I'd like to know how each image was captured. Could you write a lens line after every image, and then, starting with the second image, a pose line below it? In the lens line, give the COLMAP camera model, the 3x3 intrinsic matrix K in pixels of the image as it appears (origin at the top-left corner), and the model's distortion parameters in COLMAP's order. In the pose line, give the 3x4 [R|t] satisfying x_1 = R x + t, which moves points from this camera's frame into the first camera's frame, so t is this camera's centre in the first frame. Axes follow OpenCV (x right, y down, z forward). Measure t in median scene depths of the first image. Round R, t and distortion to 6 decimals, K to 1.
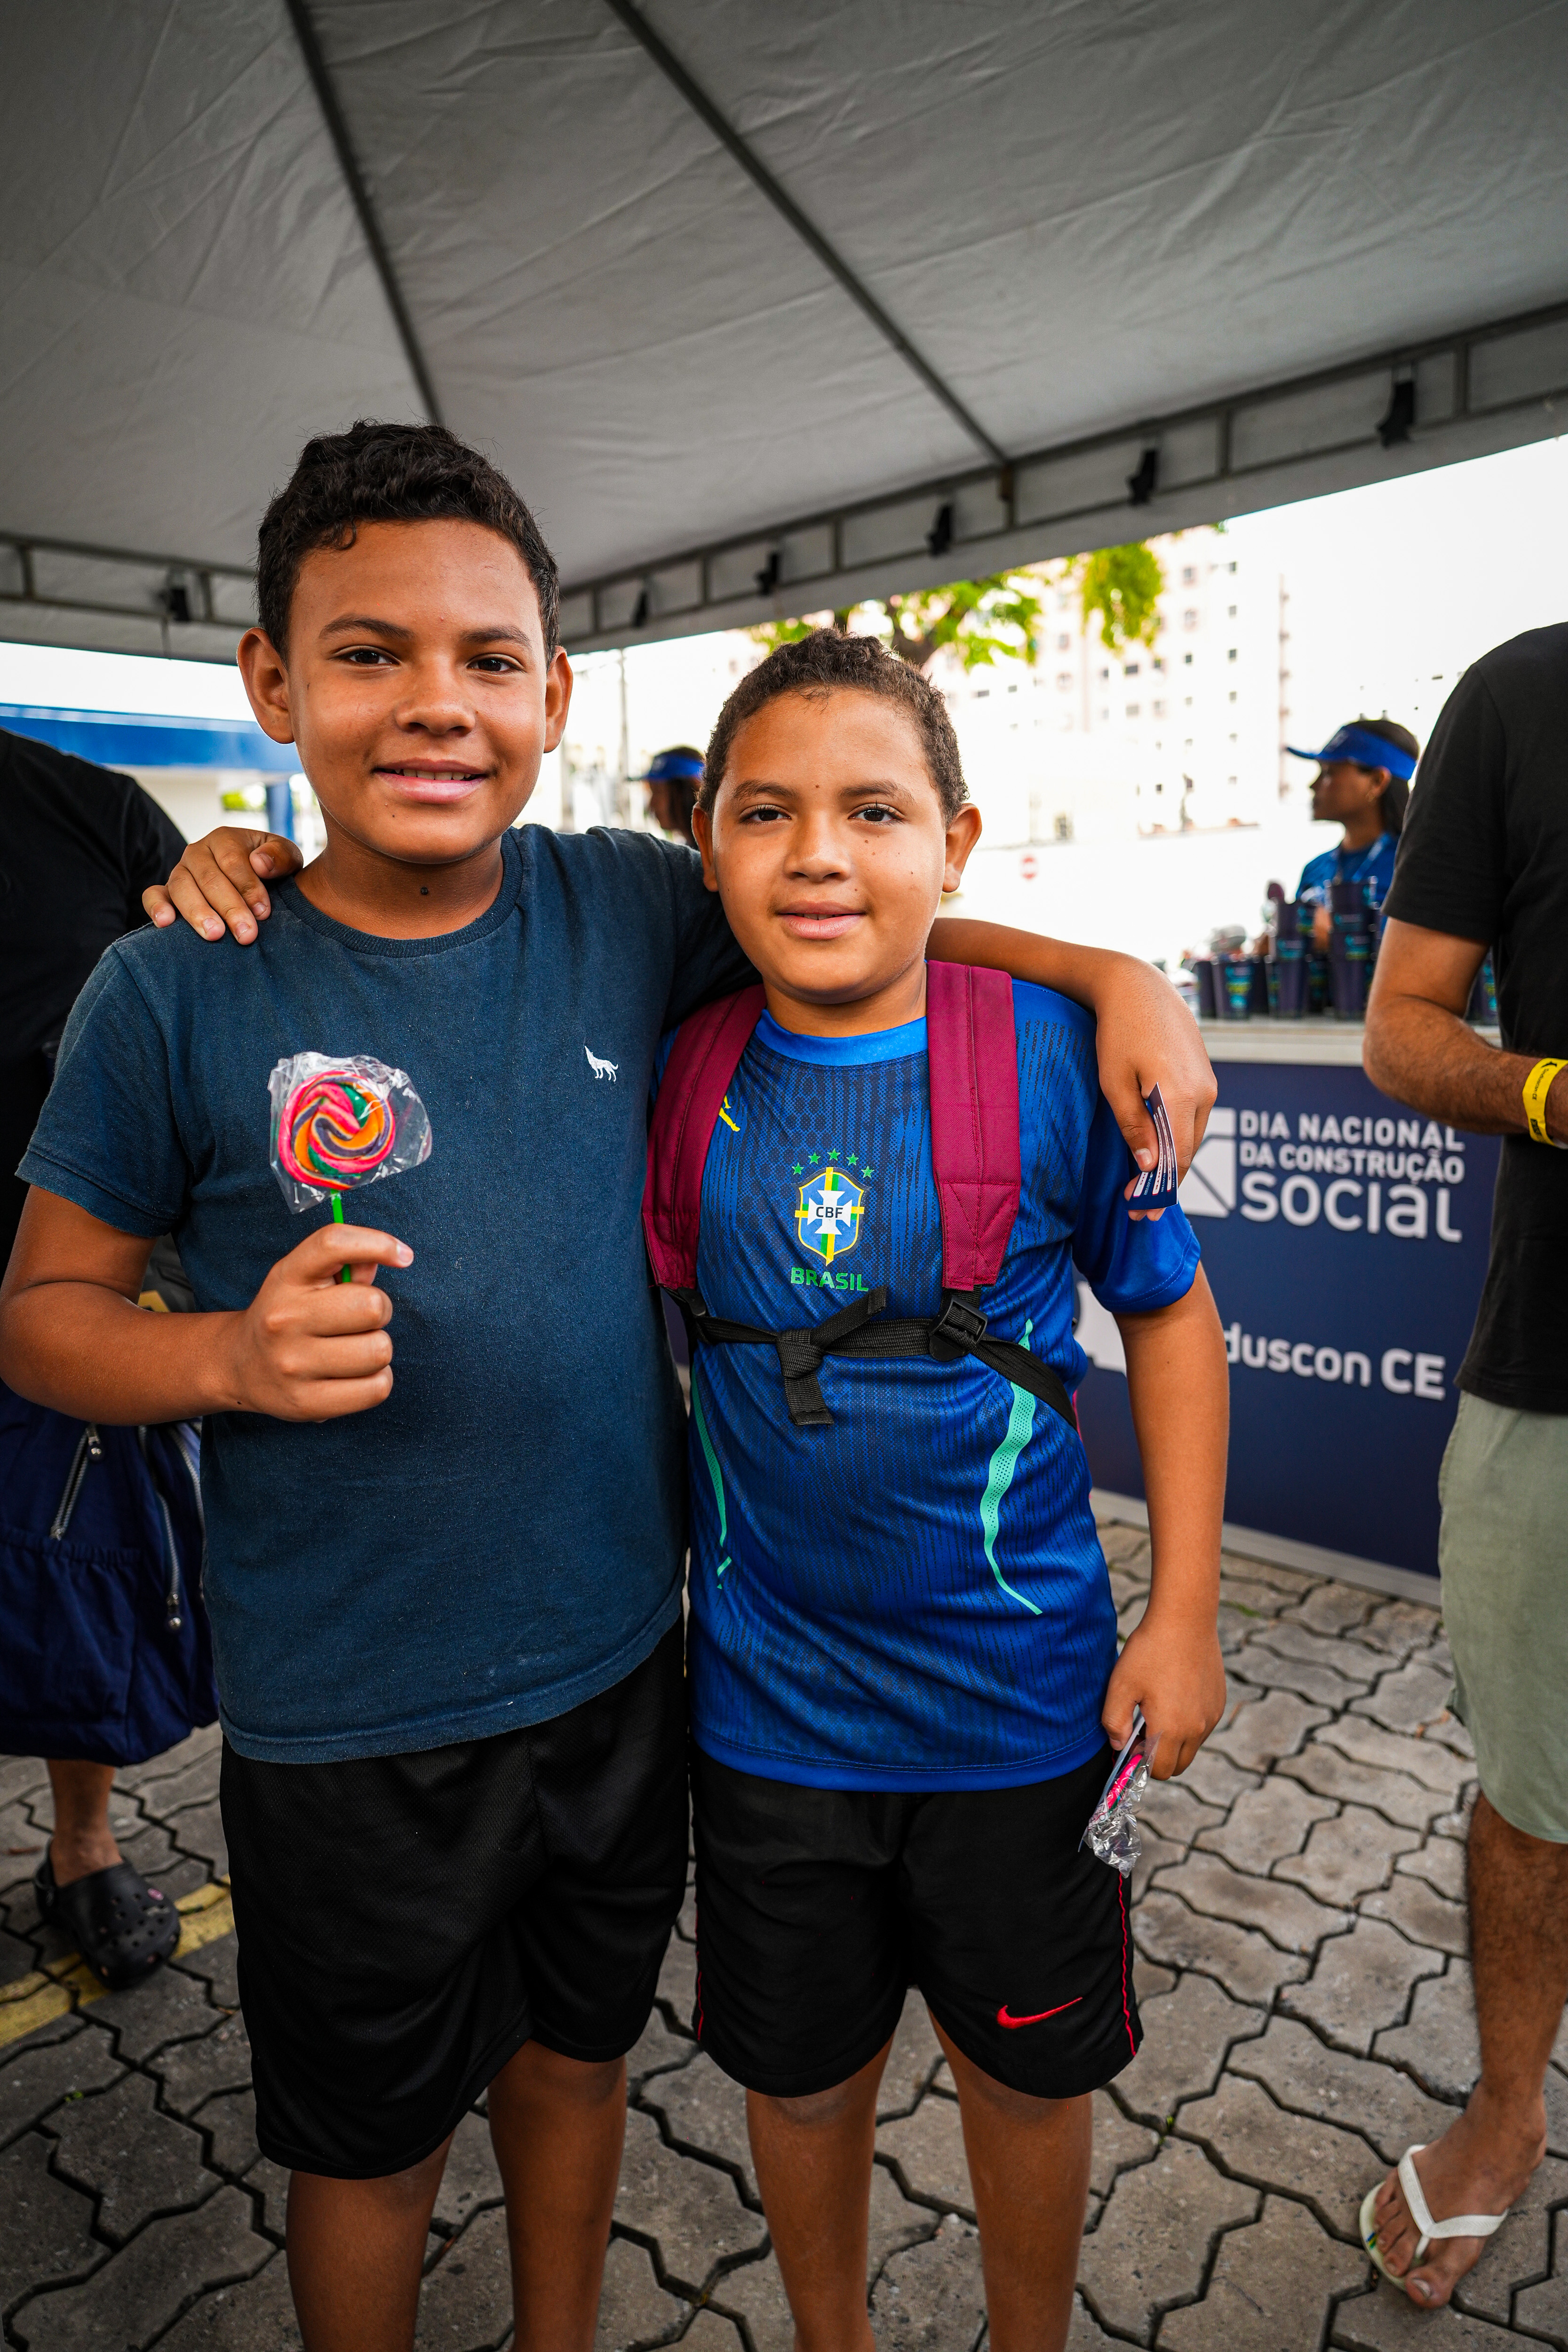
lens RADIAL K [[1582.9, 0, 772.8], [0, 1582.9, 1183.0], [0, 0, 1]] dist [-0.028140, 0.009304]
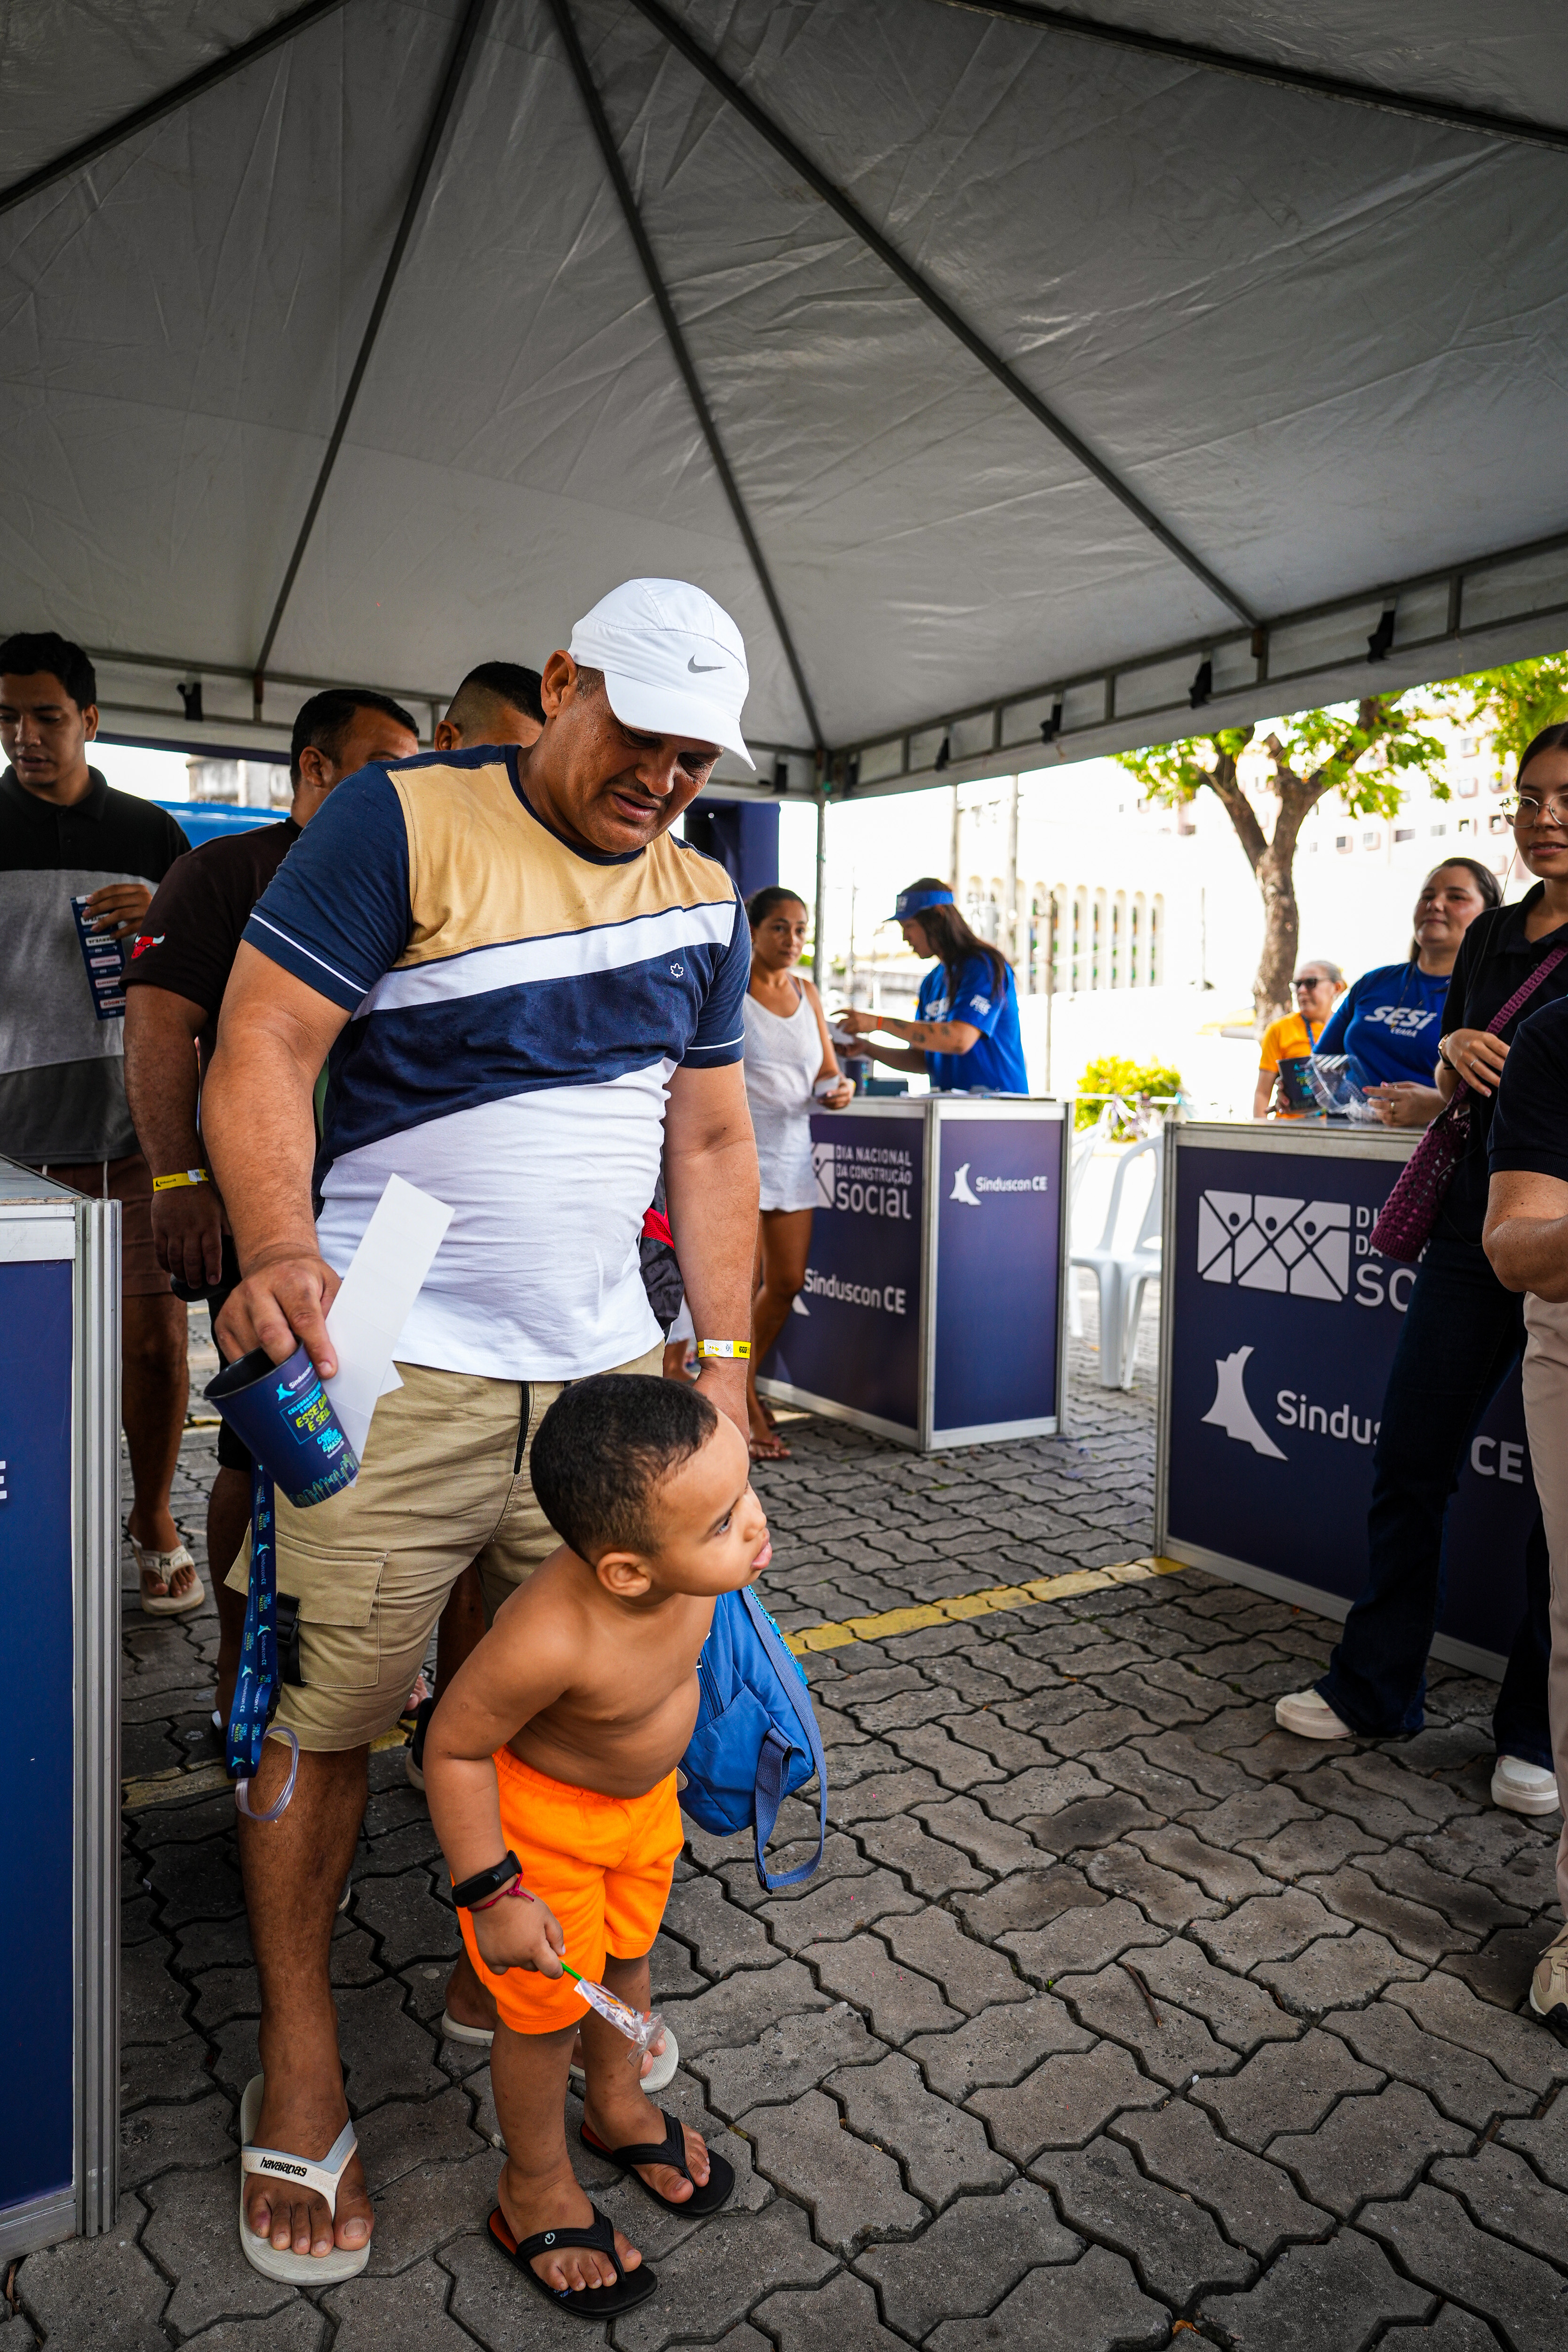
lens RADIAL K [[1528.9, 0, 792.1], [0, 1528.9, 1185.9], [0, 0, 1]] dist [-0.012161, 0.004130]
pose [[0.973036, 0.058154, -0.223204, 0.100792], [-0.071201, 0.996165, -0.050851, 0.013795], [0.219391, 0.065372, 0.973445, -0.095533]]
